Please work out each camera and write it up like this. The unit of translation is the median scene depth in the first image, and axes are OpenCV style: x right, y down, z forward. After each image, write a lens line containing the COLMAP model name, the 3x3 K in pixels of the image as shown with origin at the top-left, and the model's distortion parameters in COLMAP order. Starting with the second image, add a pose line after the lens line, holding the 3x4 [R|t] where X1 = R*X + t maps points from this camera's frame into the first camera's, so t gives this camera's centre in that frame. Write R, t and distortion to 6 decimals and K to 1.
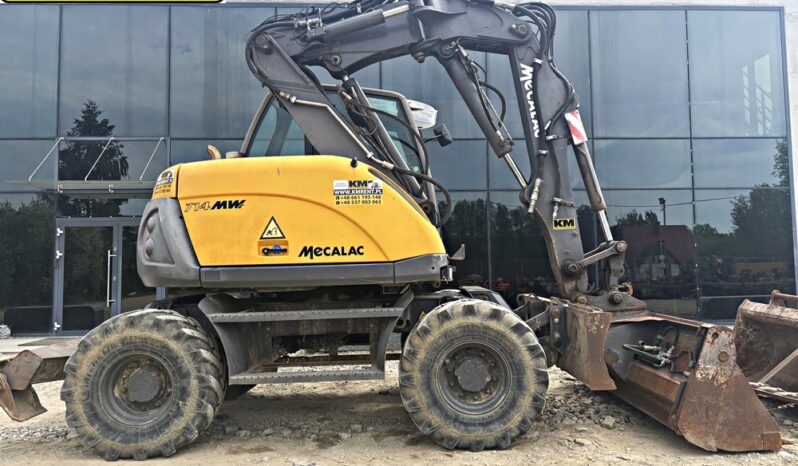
lens RADIAL K [[603.8, 0, 399.0], [0, 603.8, 233.0], [0, 0, 1]] dist [0.046283, -0.045632]
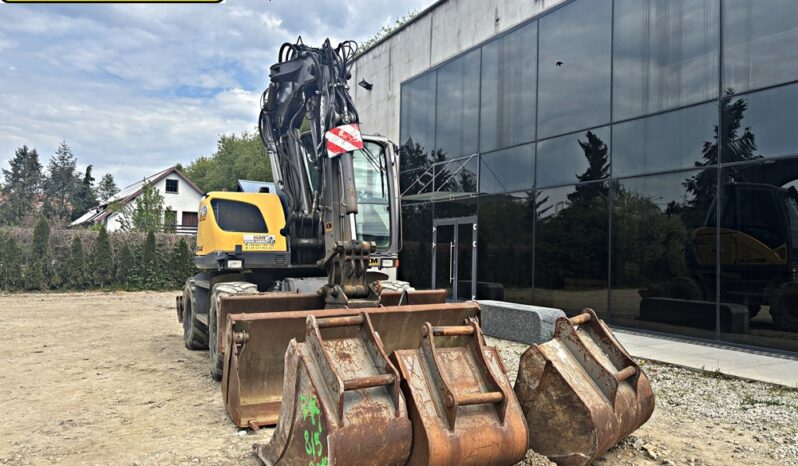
lens RADIAL K [[600.6, 0, 407.3], [0, 600.6, 240.7], [0, 0, 1]] dist [0.057743, -0.064242]
pose [[0.443955, 0.001716, -0.896047, 1.668529], [0.031973, 0.999331, 0.017755, -0.004364], [0.895478, -0.036532, 0.443603, 0.741105]]
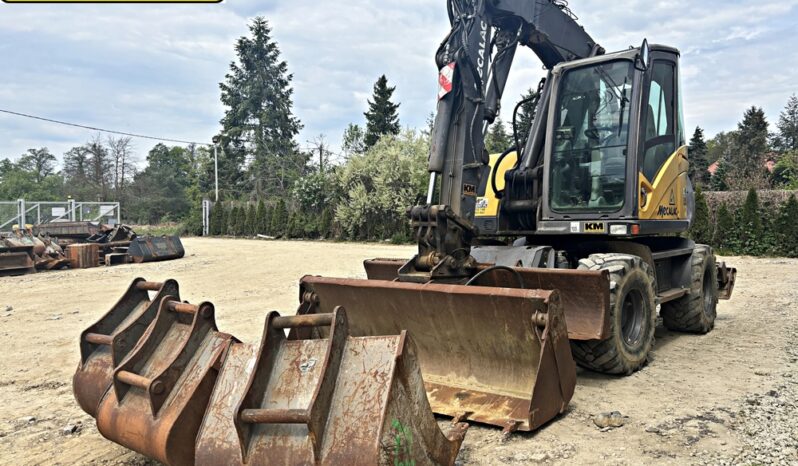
lens RADIAL K [[603.2, 0, 394.3], [0, 603.2, 234.9], [0, 0, 1]] dist [0.038161, -0.055281]
pose [[-0.655099, 0.050294, -0.753867, 1.333550], [0.066606, 0.997742, 0.008684, 0.058884], [0.752602, -0.044524, -0.656969, 1.921319]]
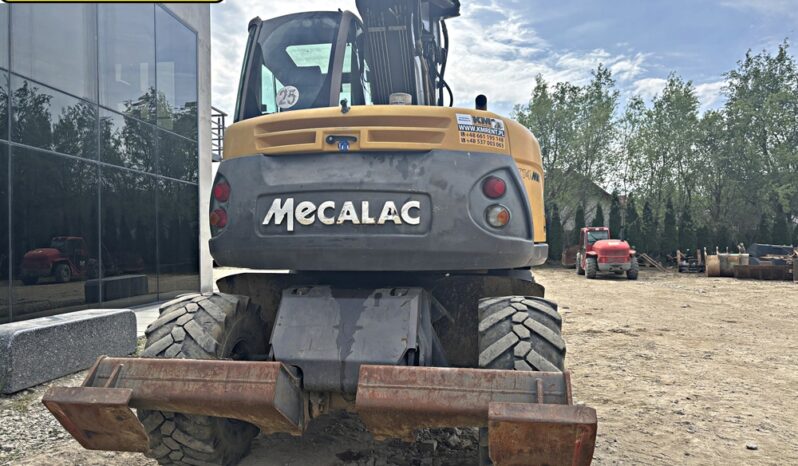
lens RADIAL K [[601.3, 0, 397.6], [0, 601.3, 241.3], [0, 0, 1]] dist [0.052094, -0.060538]
pose [[0.185272, 0.017131, 0.982538, -1.222588], [-0.054029, 0.998513, -0.007222, 0.069240], [-0.981201, -0.051747, 0.185922, 1.026144]]
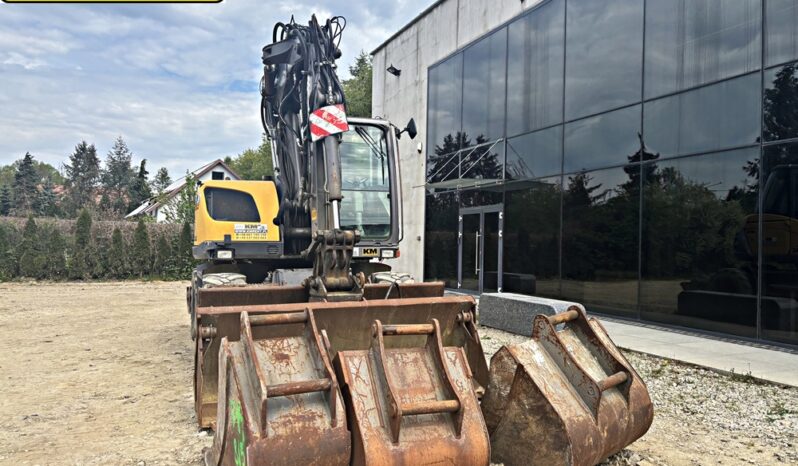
lens RADIAL K [[601.3, 0, 397.6], [0, 601.3, 241.3], [0, 0, 1]] dist [0.052094, -0.060538]
pose [[0.355776, 0.016073, -0.934433, 1.634480], [0.037373, 0.998808, 0.031410, 0.005185], [0.933824, -0.046098, 0.354751, 0.900059]]
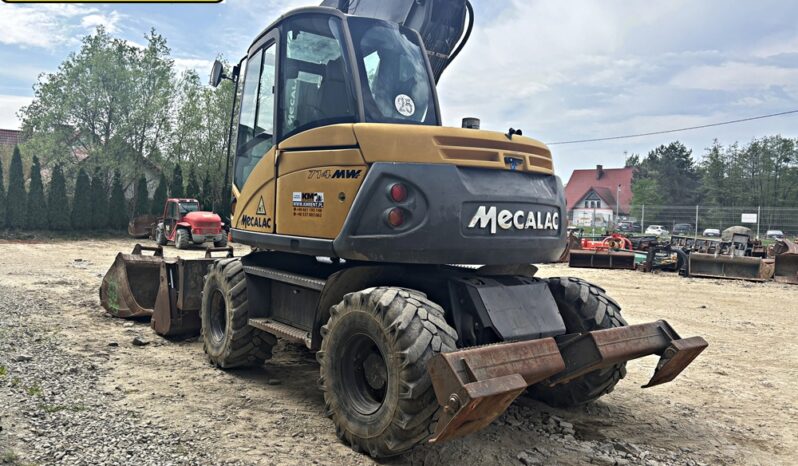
lens RADIAL K [[601.3, 0, 397.6], [0, 601.3, 241.3], [0, 0, 1]] dist [0.052094, -0.060538]
pose [[-0.604354, -0.036514, 0.795878, -1.150149], [-0.062332, 0.998054, -0.001542, 0.080598], [-0.794274, -0.050540, -0.605454, 1.979379]]
